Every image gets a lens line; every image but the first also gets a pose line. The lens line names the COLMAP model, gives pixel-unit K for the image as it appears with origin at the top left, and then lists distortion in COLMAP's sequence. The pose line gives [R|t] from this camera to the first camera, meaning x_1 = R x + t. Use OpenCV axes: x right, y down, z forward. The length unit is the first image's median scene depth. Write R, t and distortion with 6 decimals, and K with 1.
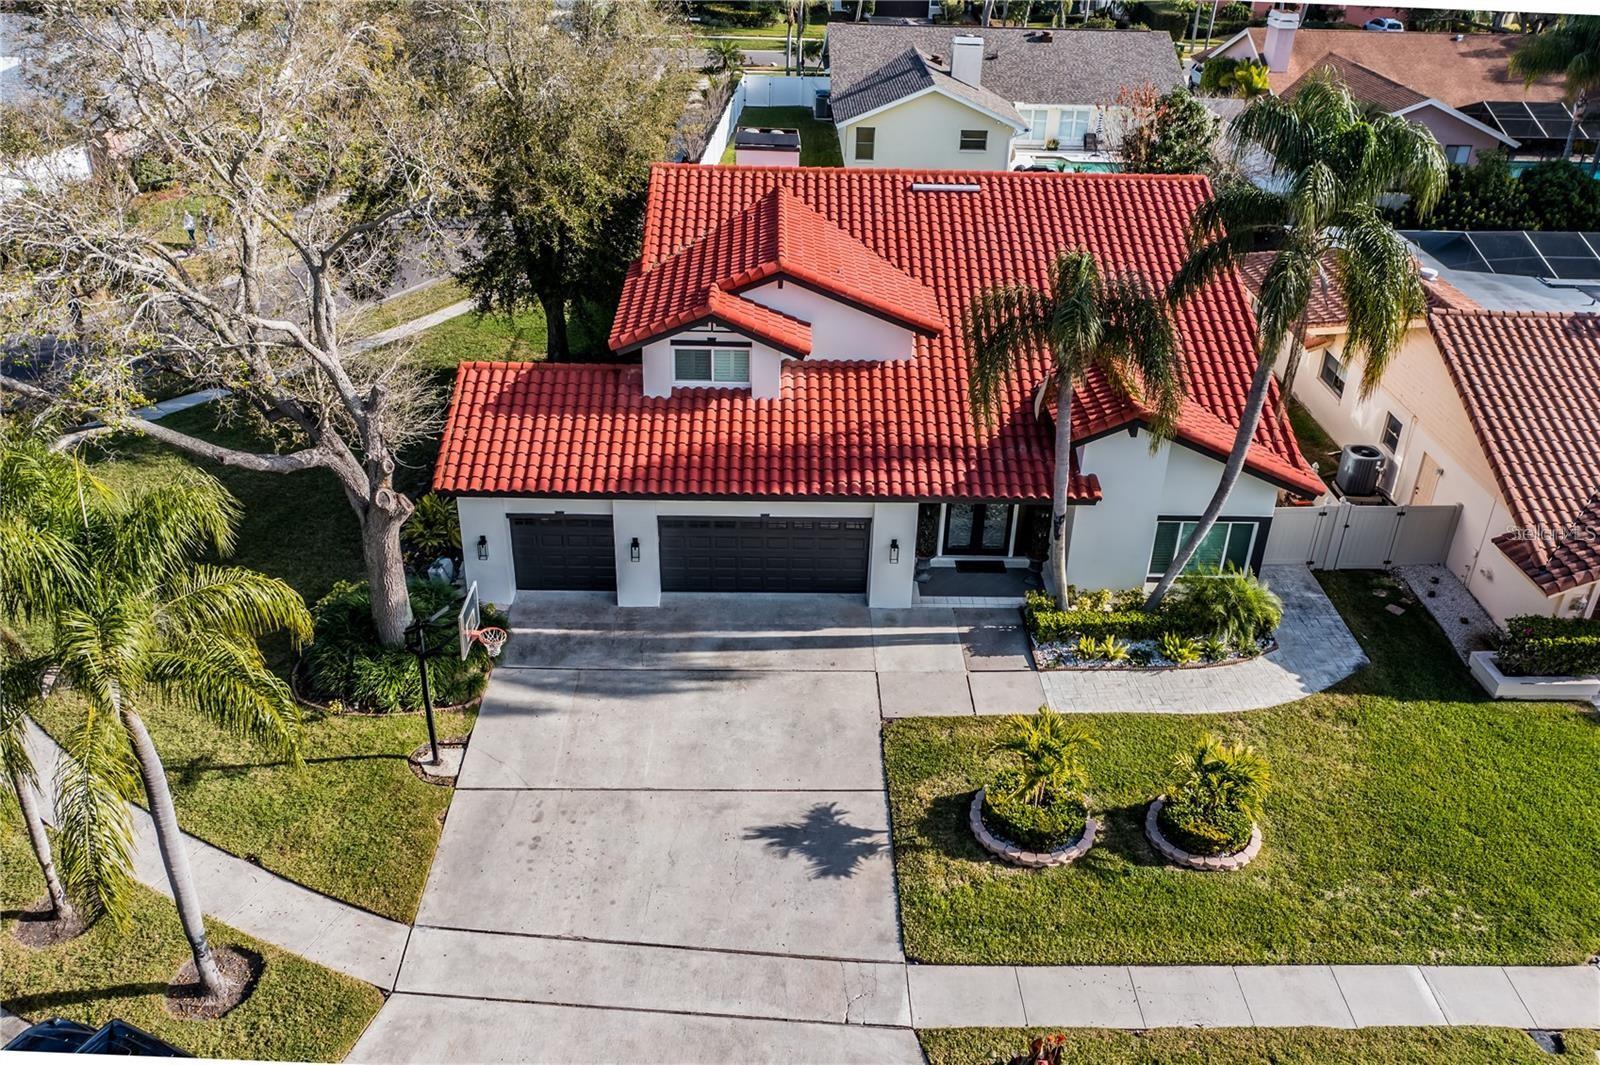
lens RADIAL K [[1257.5, 0, 800.0], [0, 1257.5, 532.5], [0, 0, 1]] dist [0.053193, 0.003536]
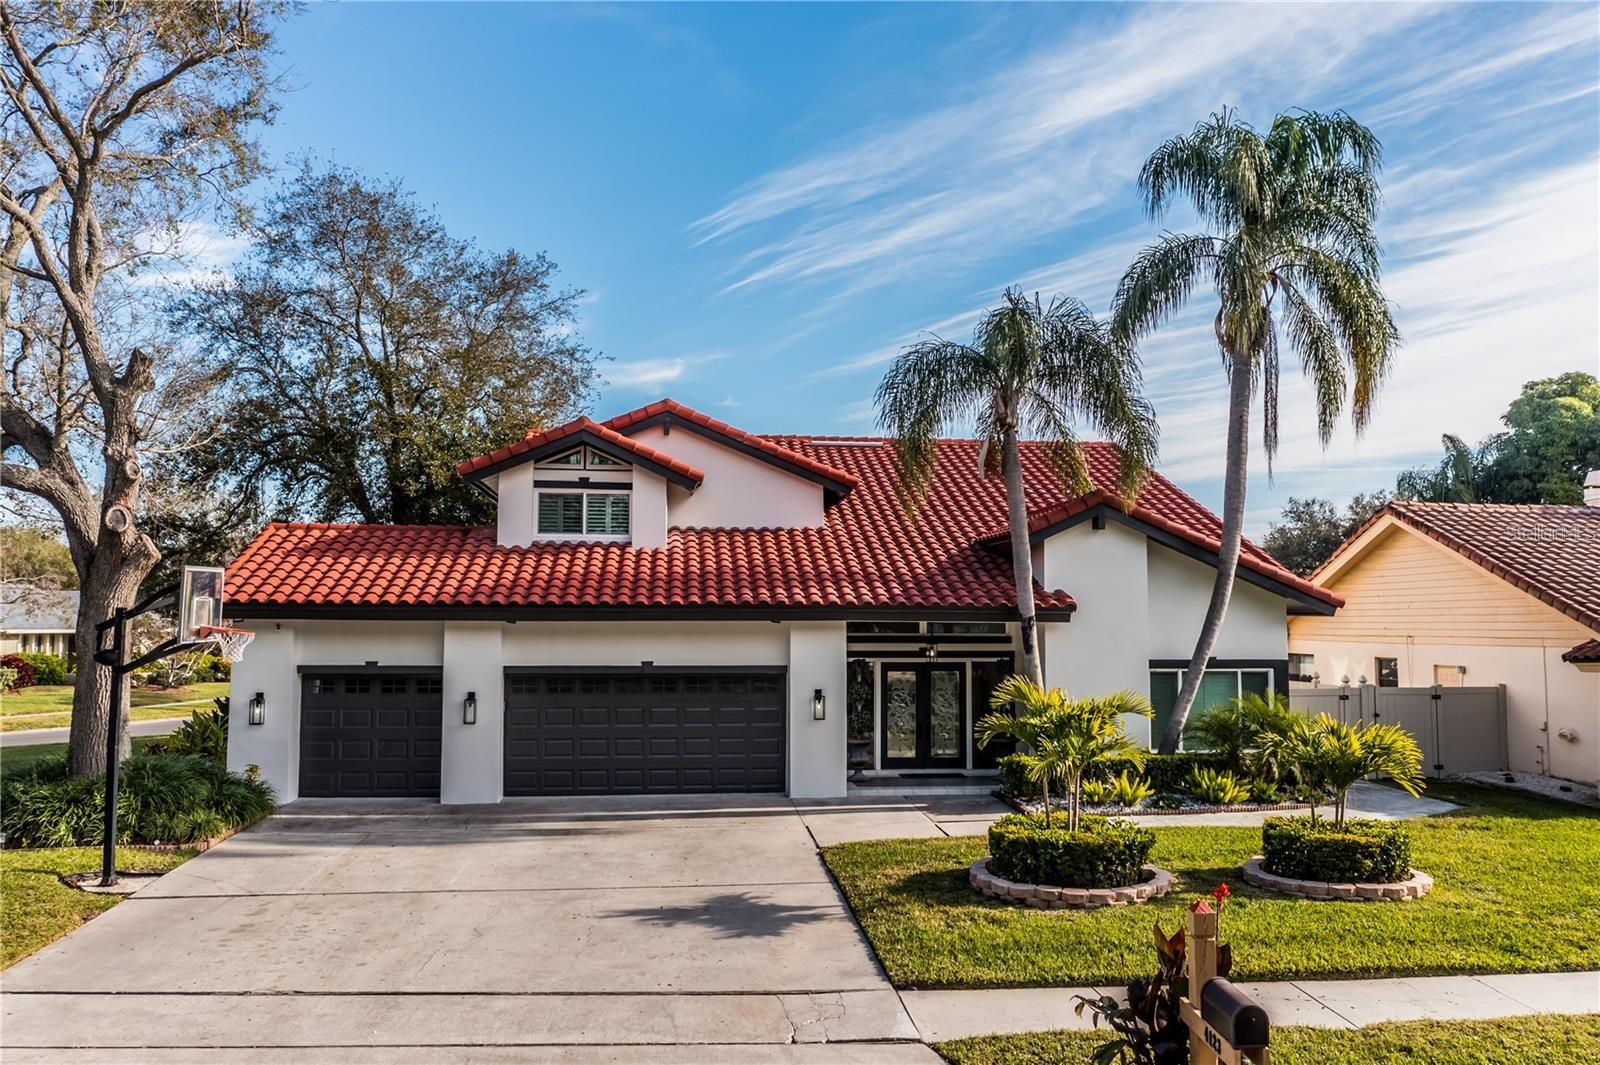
lens RADIAL K [[1250.5, 0, 781.7], [0, 1250.5, 532.3], [0, 0, 1]] dist [0.020603, 0.001714]
pose [[0.997158, -0.012748, 0.074250, -0.001727], [0.050182, 0.847495, -0.528426, 0.322868], [-0.056190, 0.530651, 0.845726, 0.313305]]
